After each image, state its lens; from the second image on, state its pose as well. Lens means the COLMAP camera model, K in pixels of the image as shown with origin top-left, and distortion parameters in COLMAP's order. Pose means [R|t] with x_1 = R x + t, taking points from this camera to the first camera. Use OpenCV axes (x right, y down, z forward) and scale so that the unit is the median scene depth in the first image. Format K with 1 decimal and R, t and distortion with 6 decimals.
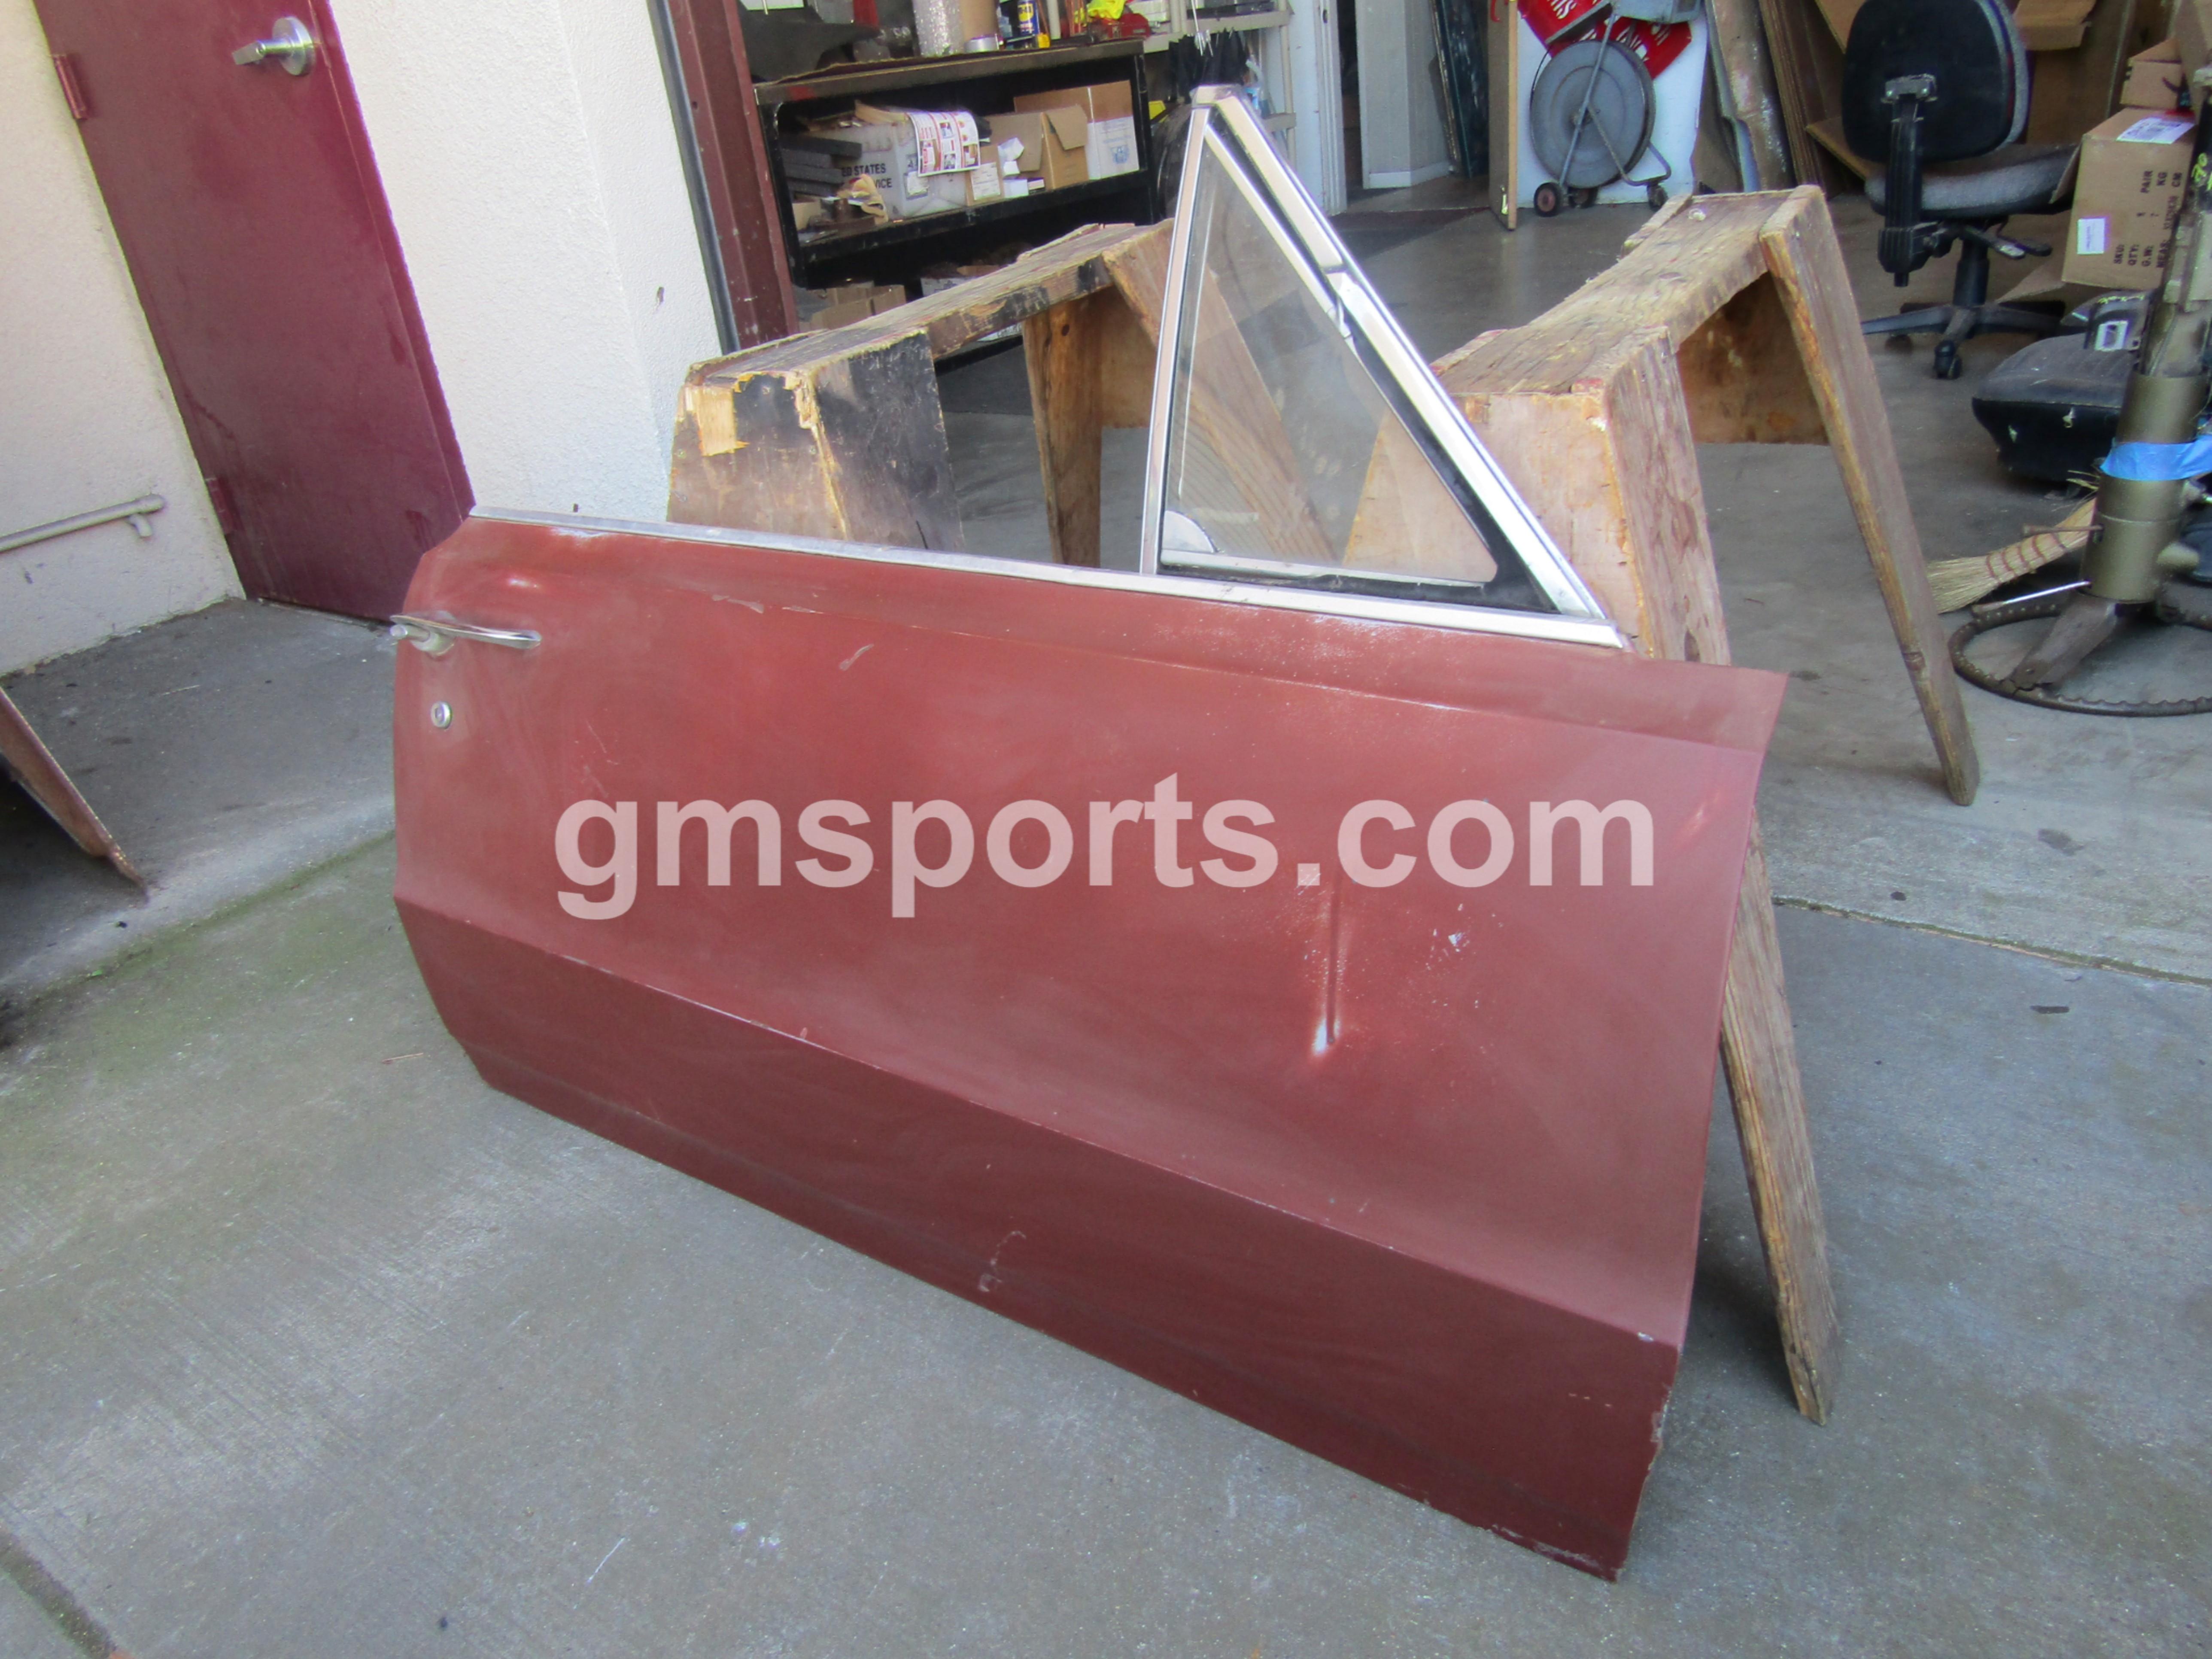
lens RADIAL K [[1578.0, 0, 1098.4], [0, 1578.0, 825.3], [0, 0, 1]] dist [-0.005960, -0.000063]
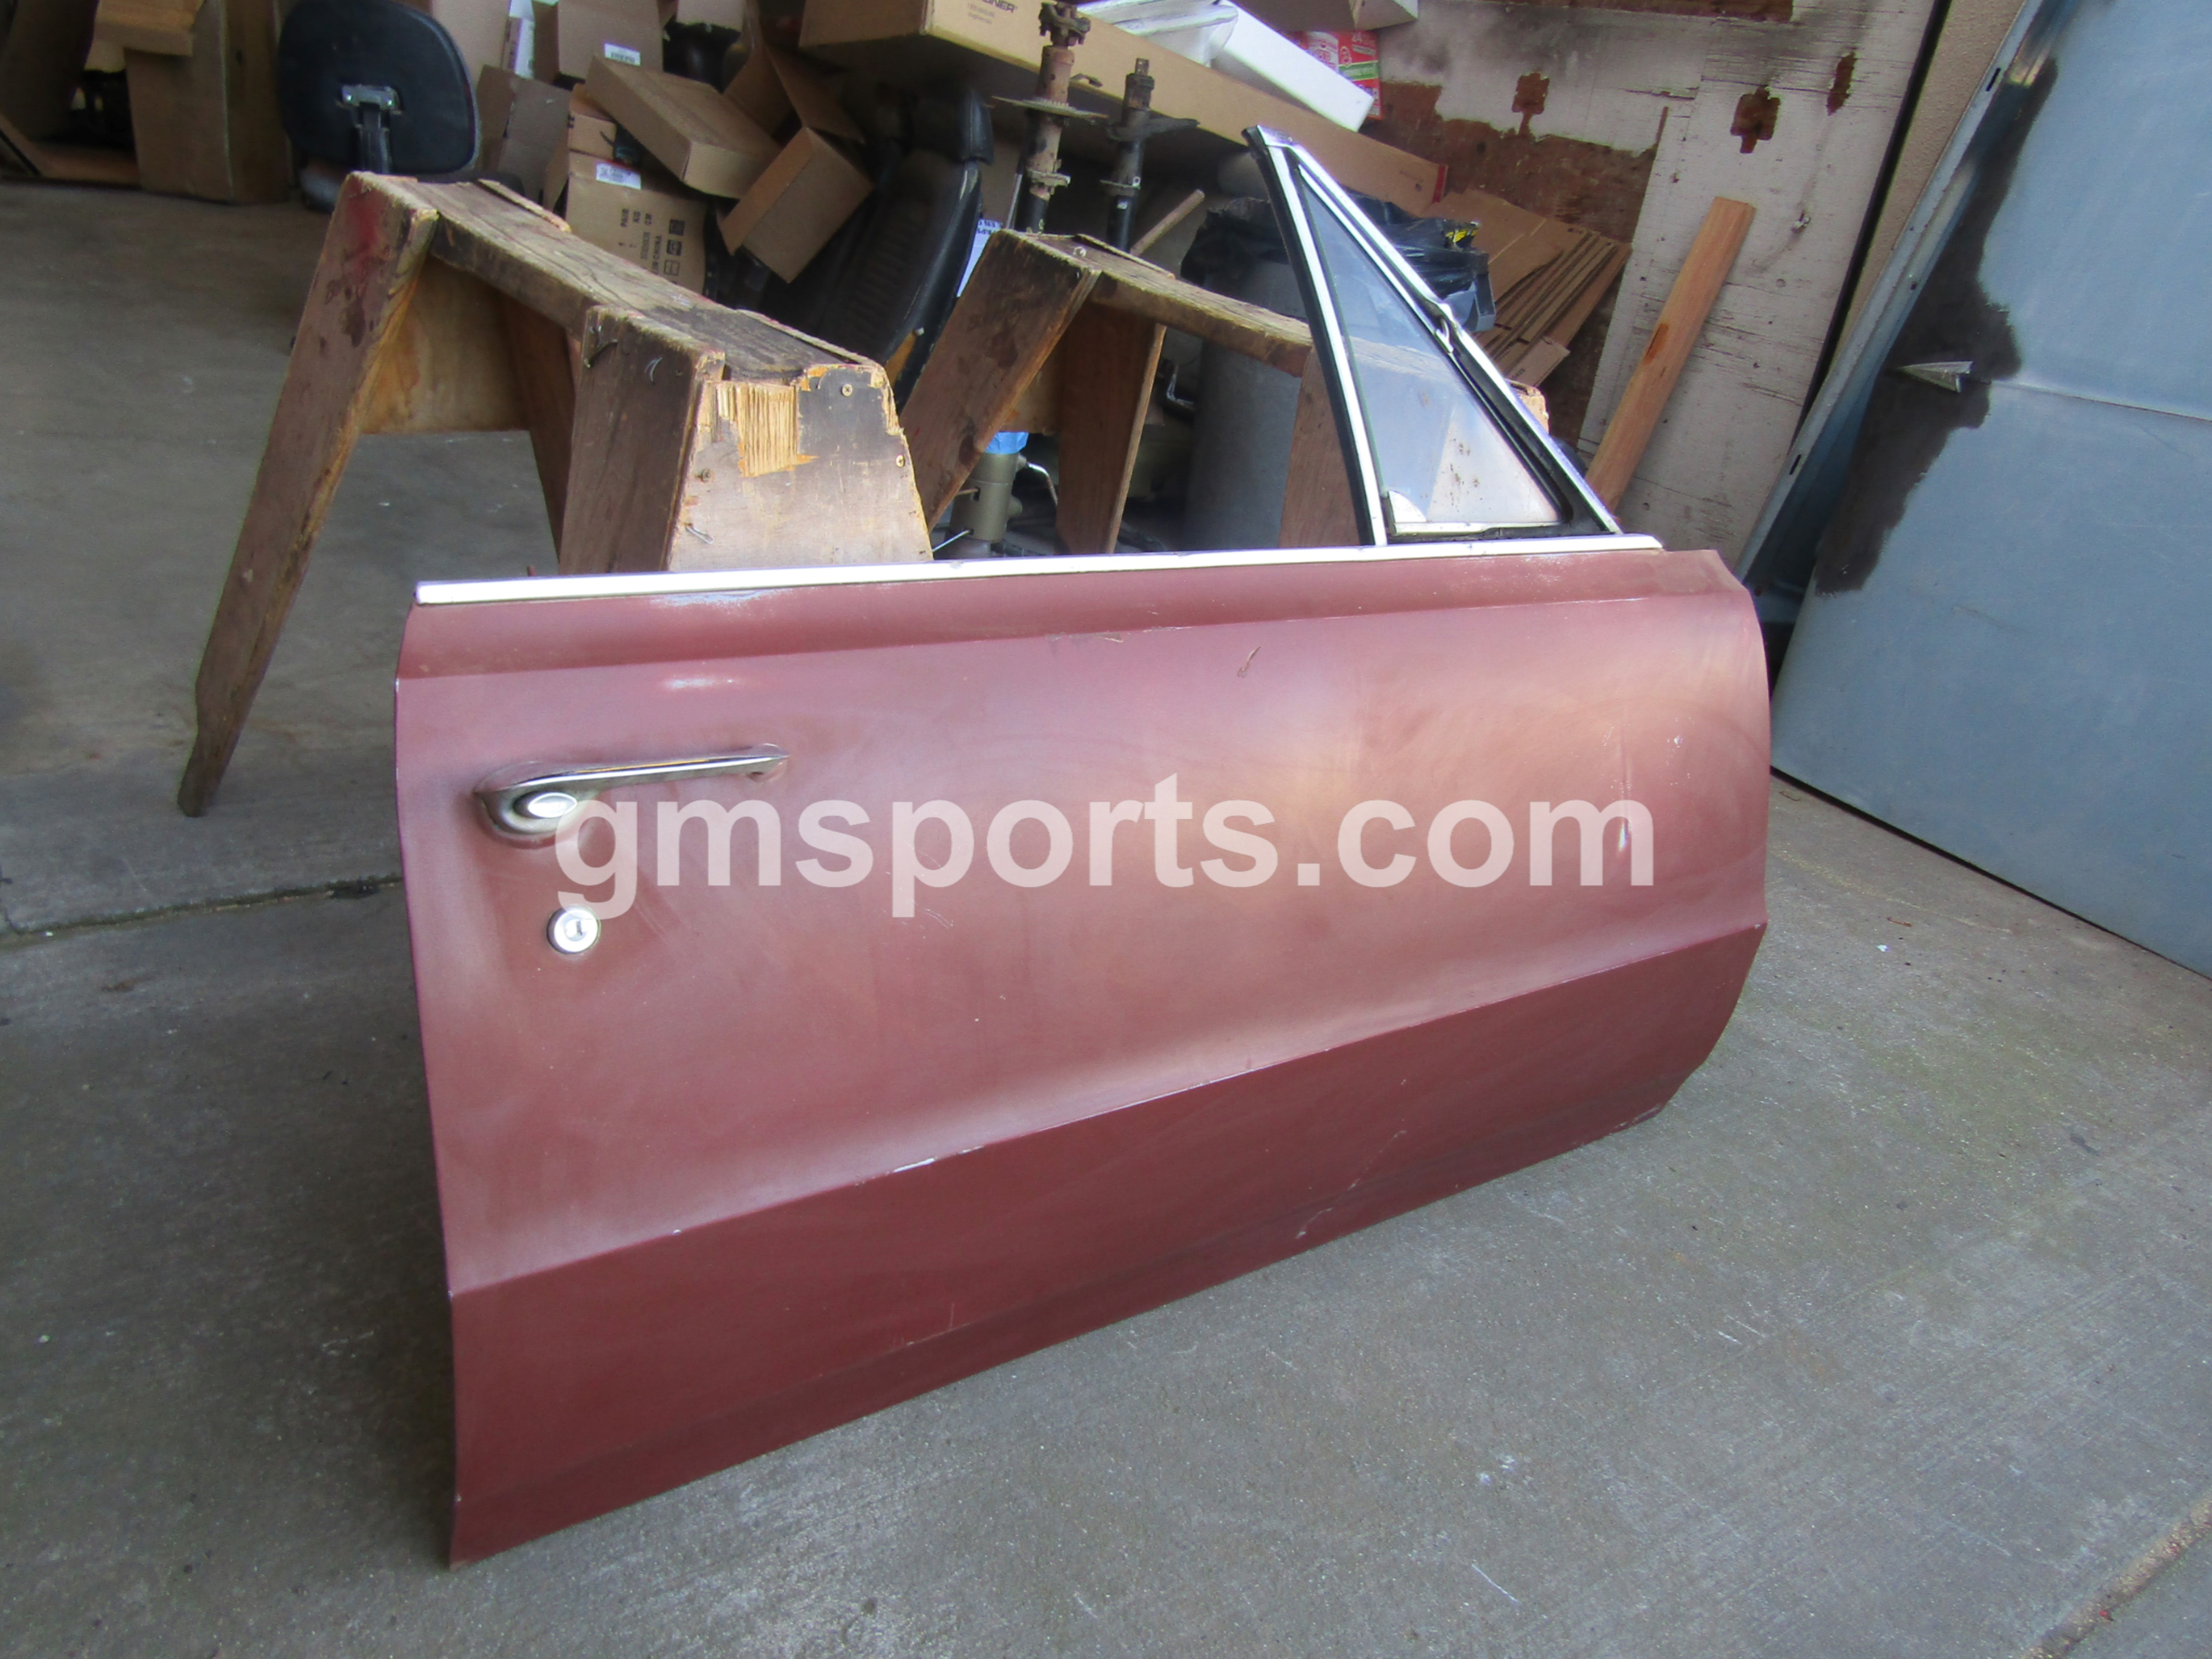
lens RADIAL K [[1578.0, 0, 1101.3], [0, 1578.0, 831.0], [0, 0, 1]] dist [-0.005960, -0.000063]
pose [[0.327507, -0.250611, 0.911007, -0.769234], [0.247156, 0.953334, 0.173402, -0.138887], [-0.911950, 0.168371, 0.374164, 0.511163]]
